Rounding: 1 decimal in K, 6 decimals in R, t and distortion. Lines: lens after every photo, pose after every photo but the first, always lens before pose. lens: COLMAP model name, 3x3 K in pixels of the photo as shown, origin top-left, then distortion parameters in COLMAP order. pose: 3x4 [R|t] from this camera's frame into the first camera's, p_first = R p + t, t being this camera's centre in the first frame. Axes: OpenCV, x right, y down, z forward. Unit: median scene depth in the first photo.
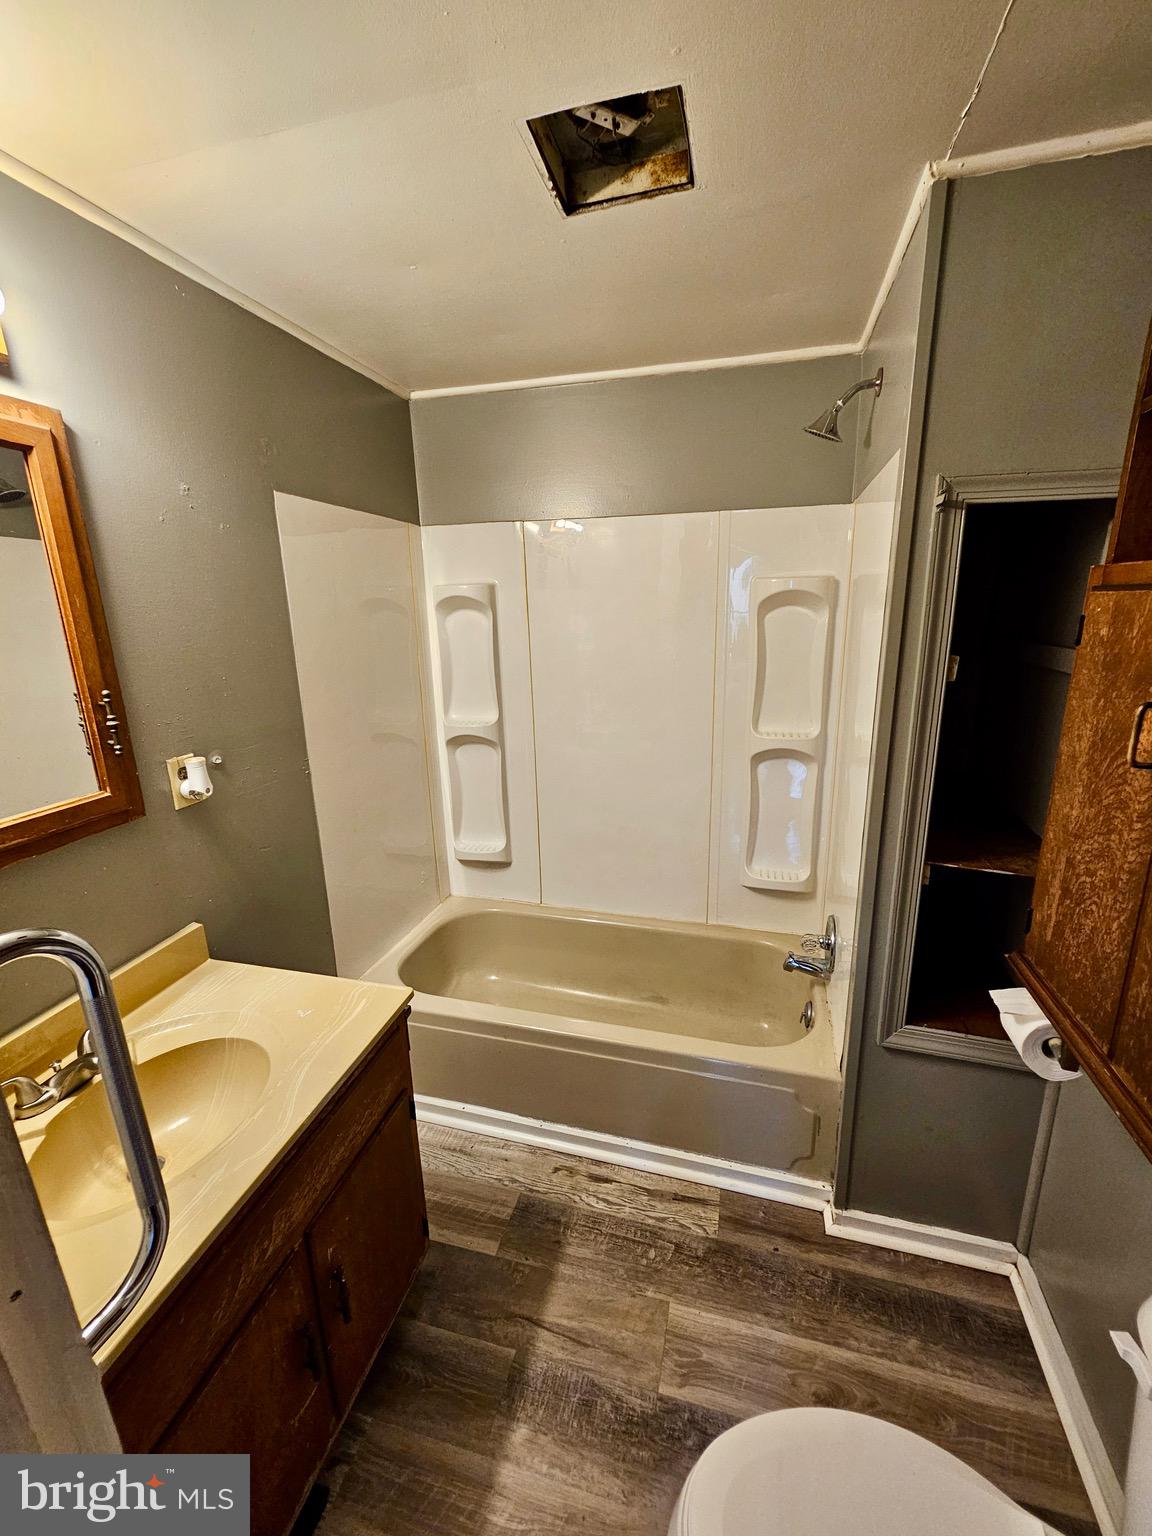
lens RADIAL K [[629.6, 0, 576.0], [0, 629.6, 768.0], [0, 0, 1]] dist [0.002176, -0.001287]
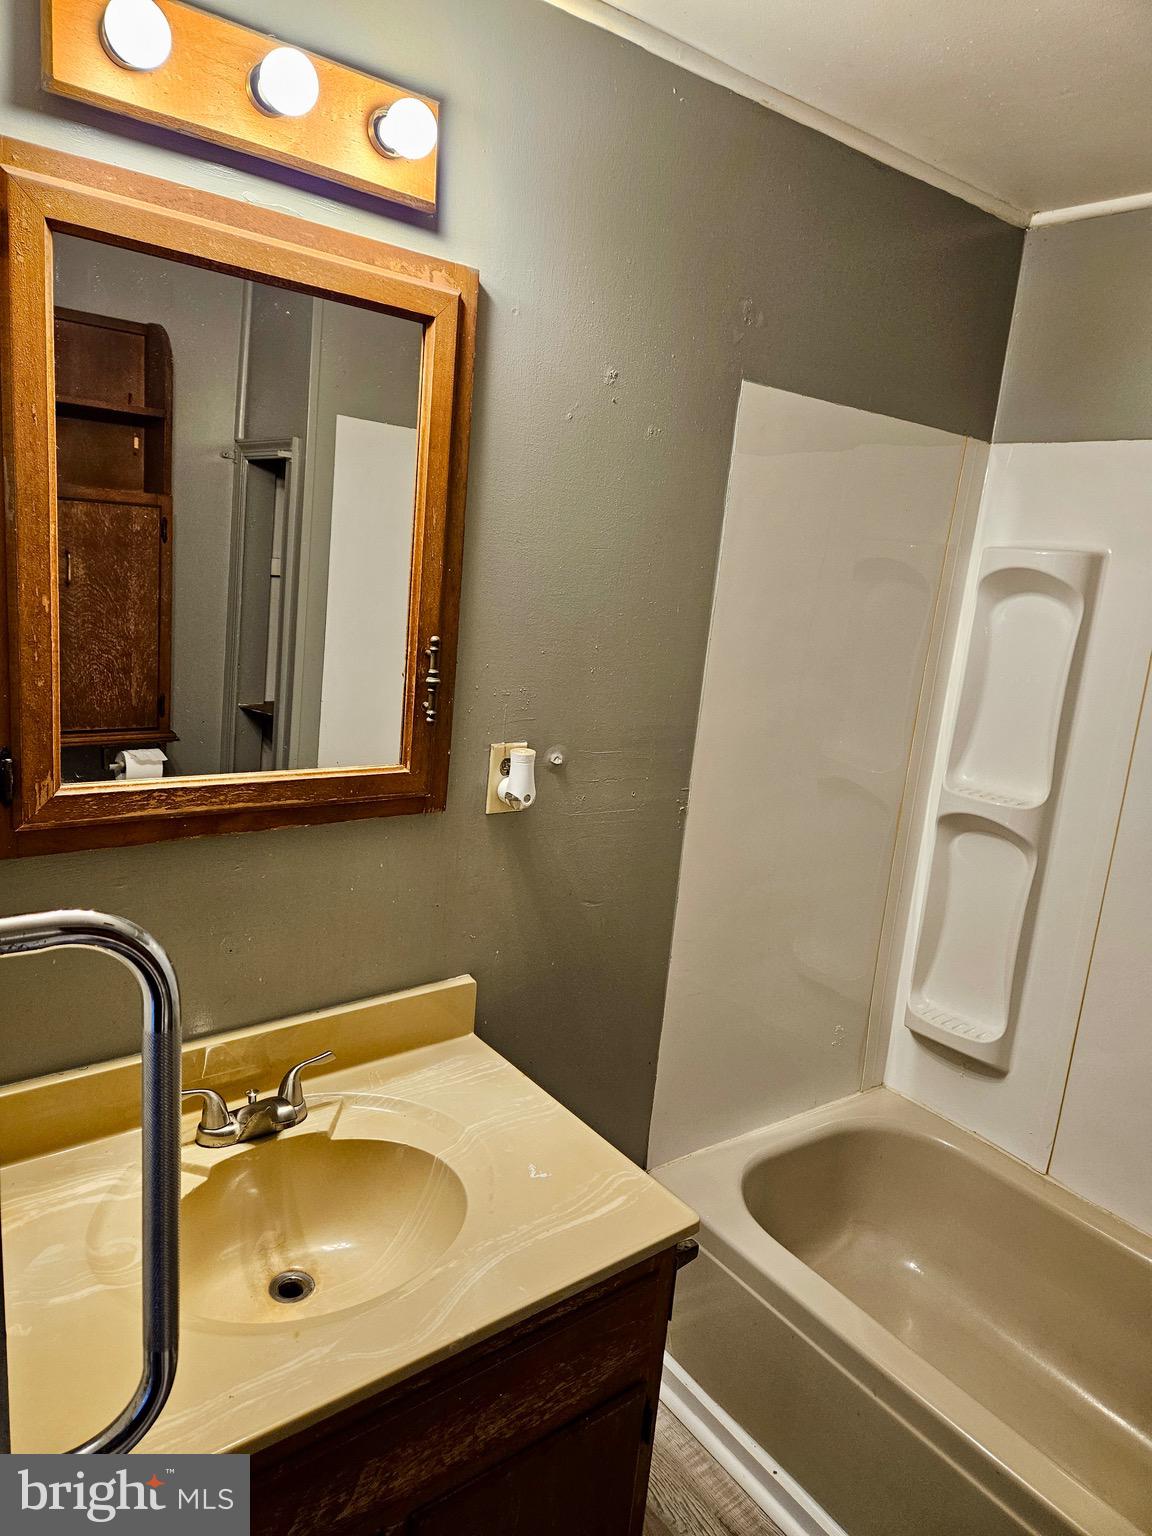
lens RADIAL K [[1017.9, 0, 573.7], [0, 1017.9, 756.2], [0, 0, 1]] dist [0.071806, -0.064526]
pose [[0.786295, 0.215126, -0.579190, 0.097749], [-0.258422, 0.965999, 0.007968, -0.031567], [0.561212, 0.143411, 0.815153, 0.105680]]
